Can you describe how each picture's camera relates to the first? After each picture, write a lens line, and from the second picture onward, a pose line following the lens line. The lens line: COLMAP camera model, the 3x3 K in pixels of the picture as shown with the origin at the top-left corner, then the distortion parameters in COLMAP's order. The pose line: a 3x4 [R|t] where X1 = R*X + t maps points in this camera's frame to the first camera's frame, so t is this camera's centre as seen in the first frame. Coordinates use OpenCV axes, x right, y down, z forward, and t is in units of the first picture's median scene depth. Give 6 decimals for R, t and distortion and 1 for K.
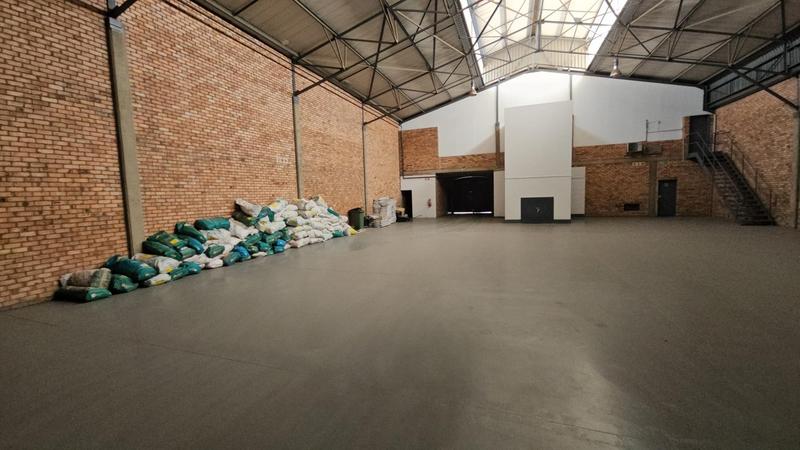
lens RADIAL K [[326.3, 0, 393.4], [0, 326.3, 222.3], [0, 0, 1]] dist [0.014121, -0.008378]
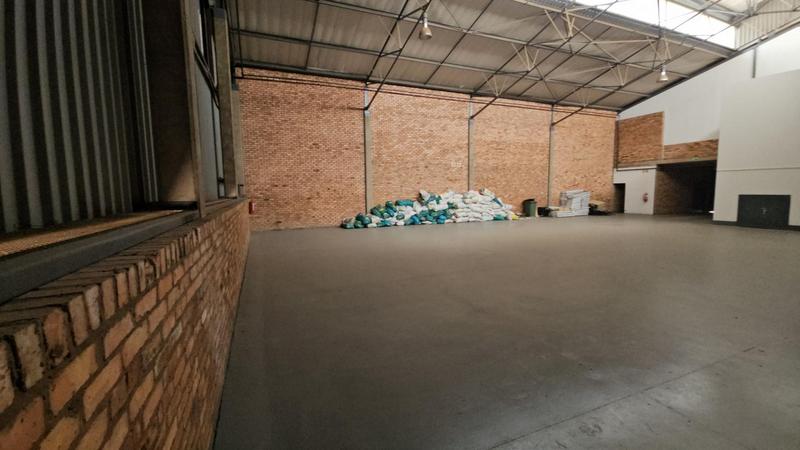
lens RADIAL K [[326.3, 0, 393.4], [0, 326.3, 222.3], [0, 0, 1]] dist [0.014121, -0.008378]
pose [[0.680917, 0.091554, -0.726616, 0.492083], [-0.069382, 0.995757, 0.060448, 0.003652], [0.729067, 0.009254, 0.684380, -0.206360]]
